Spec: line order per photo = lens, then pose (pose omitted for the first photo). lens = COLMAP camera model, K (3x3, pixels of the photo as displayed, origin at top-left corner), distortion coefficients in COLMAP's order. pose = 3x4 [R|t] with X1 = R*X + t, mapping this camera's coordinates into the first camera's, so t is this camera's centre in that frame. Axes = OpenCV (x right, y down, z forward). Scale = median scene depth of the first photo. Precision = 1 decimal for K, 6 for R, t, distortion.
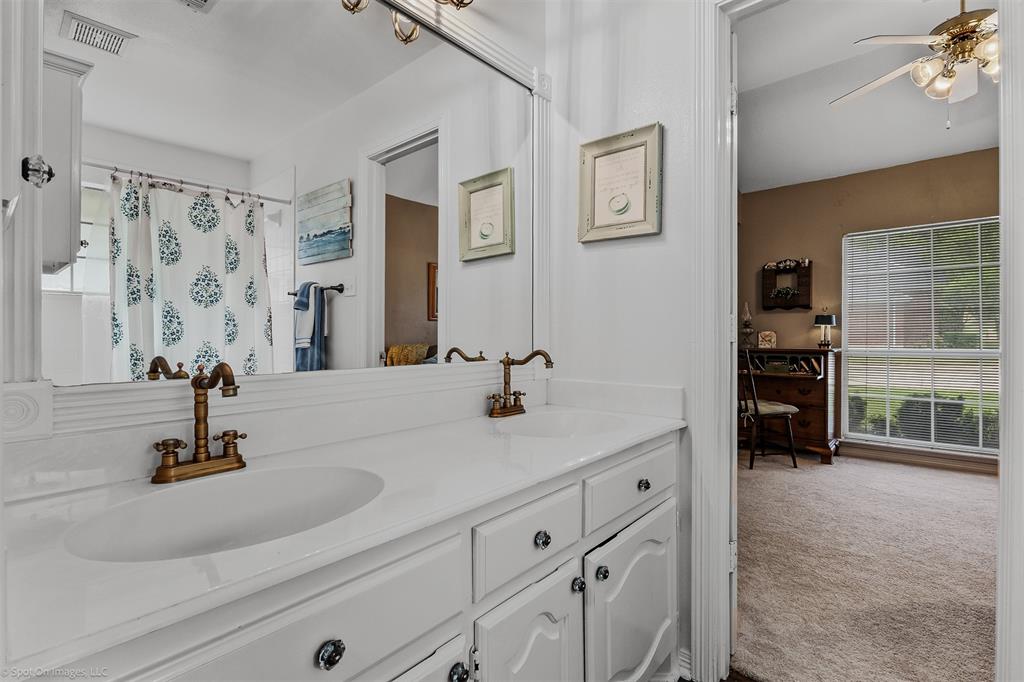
lens RADIAL K [[497.7, 0, 514.0], [0, 497.7, 330.7], [0, 0, 1]] dist [0.009915, -0.000045]
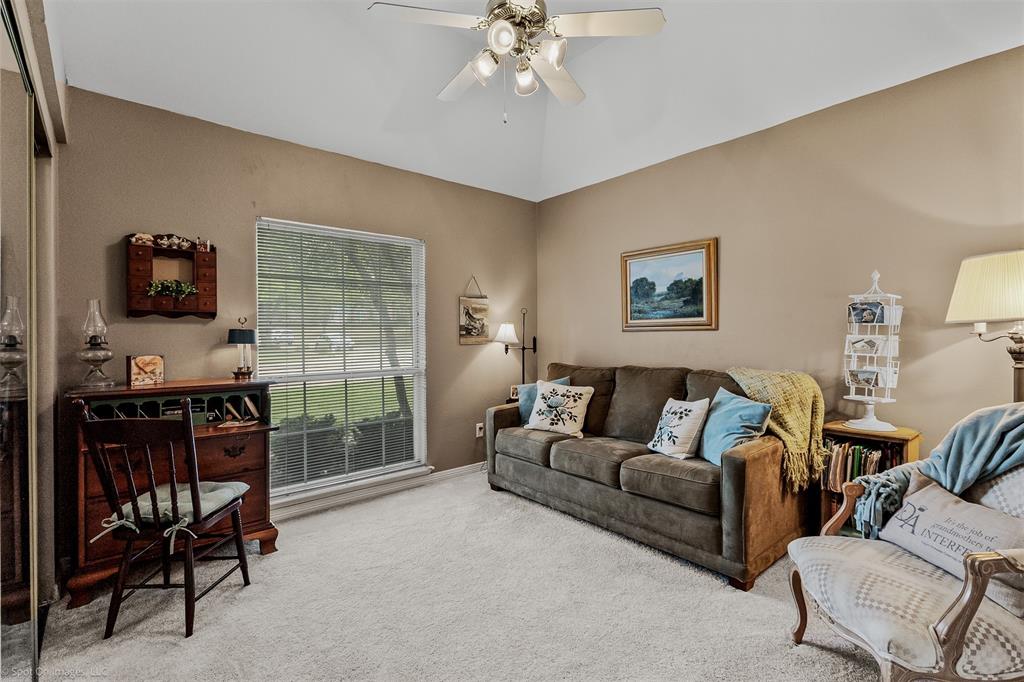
lens RADIAL K [[472.3, 0, 512.0], [0, 472.3, 341.0], [0, 0, 1]] dist [0.015759, -0.000517]
pose [[0.143191, -0.005637, 0.989679, 0.039145], [-0.001618, 0.999981, 0.005929, -0.018927], [-0.989694, -0.002450, 0.143180, 0.527482]]
